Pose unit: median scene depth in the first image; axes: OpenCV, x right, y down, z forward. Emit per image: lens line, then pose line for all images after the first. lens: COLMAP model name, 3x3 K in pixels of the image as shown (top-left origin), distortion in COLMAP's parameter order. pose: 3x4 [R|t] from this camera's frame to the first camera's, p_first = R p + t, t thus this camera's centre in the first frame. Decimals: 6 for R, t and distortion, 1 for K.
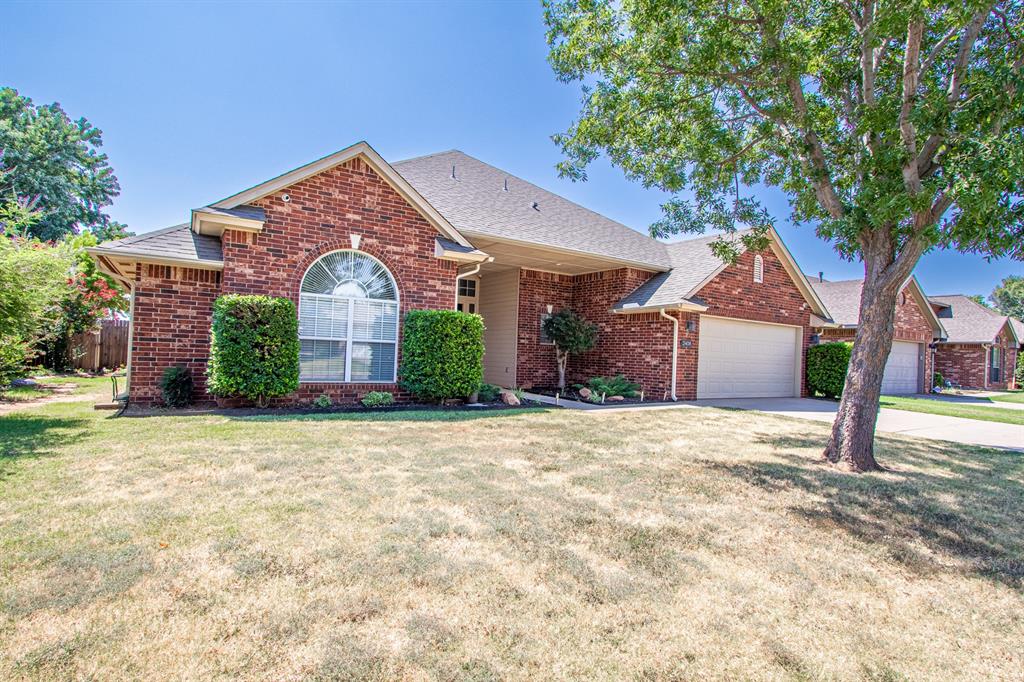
lens RADIAL K [[521.6, 0, 512.0], [0, 521.6, 341.0], [0, 0, 1]] dist [-0.010251, -0.002158]
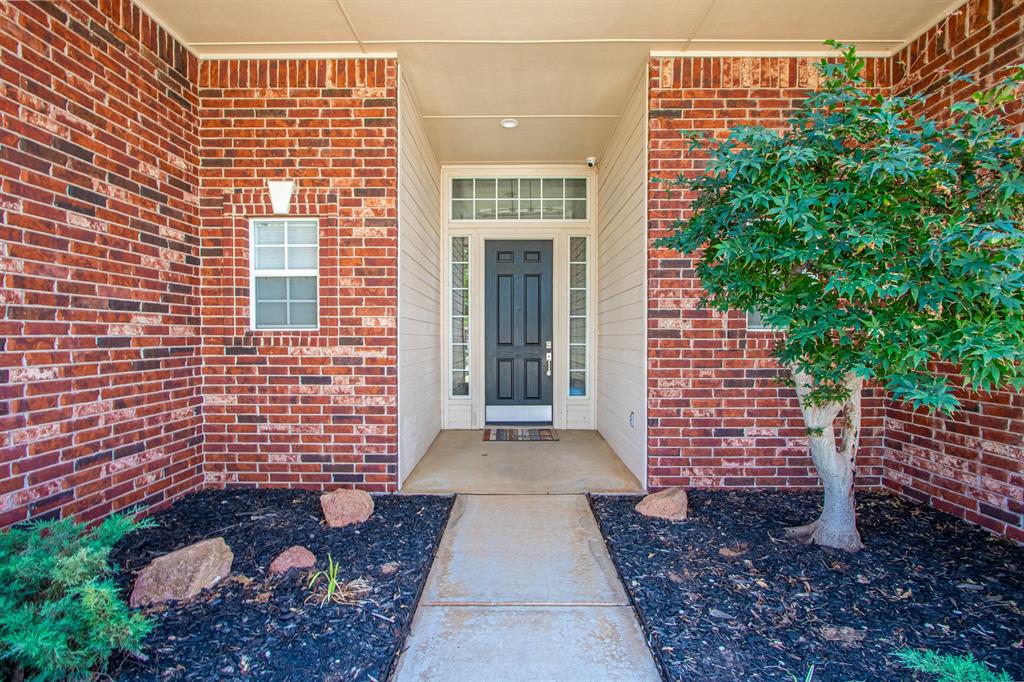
lens RADIAL K [[472.5, 0, 512.7], [0, 472.5, 345.7], [0, 0, 1]] dist [-0.014170, -0.000056]
pose [[0.831890, -0.028628, -0.554202, 0.103256], [0.046875, 0.998724, 0.018771, 0.003743], [0.552957, -0.041593, 0.832171, 0.865264]]
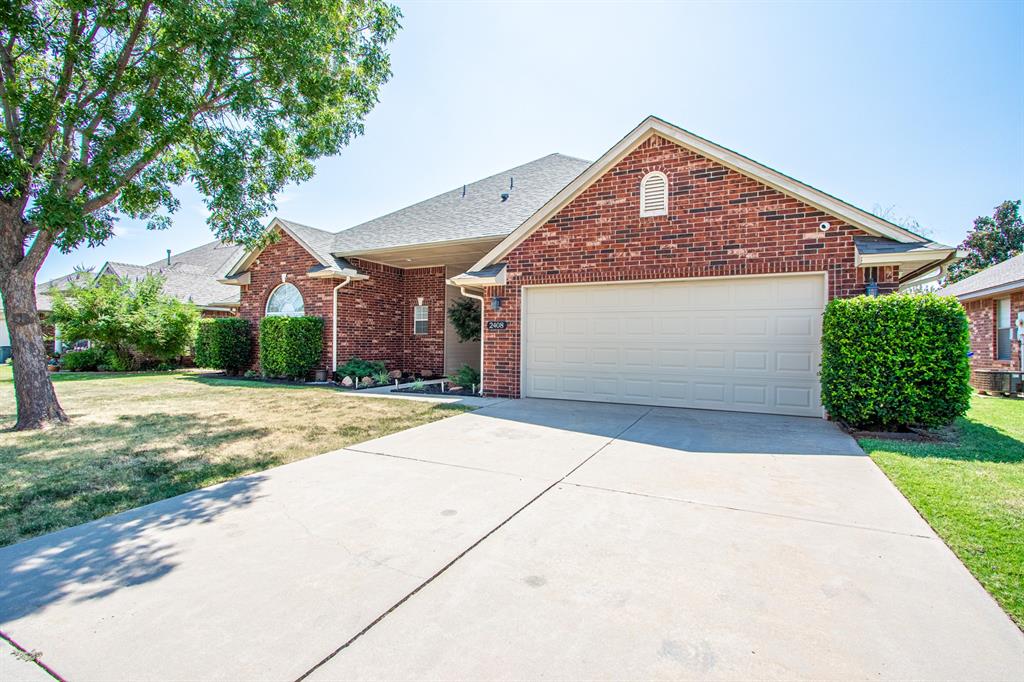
lens RADIAL K [[482.7, 0, 509.7], [0, 482.7, 329.1], [0, 0, 1]] dist [-0.001960, -0.000012]
pose [[0.483045, -0.059500, -0.873571, 0.976574], [0.029587, 0.998228, -0.051630, 0.048684], [0.875095, -0.000907, 0.483950, 0.643771]]
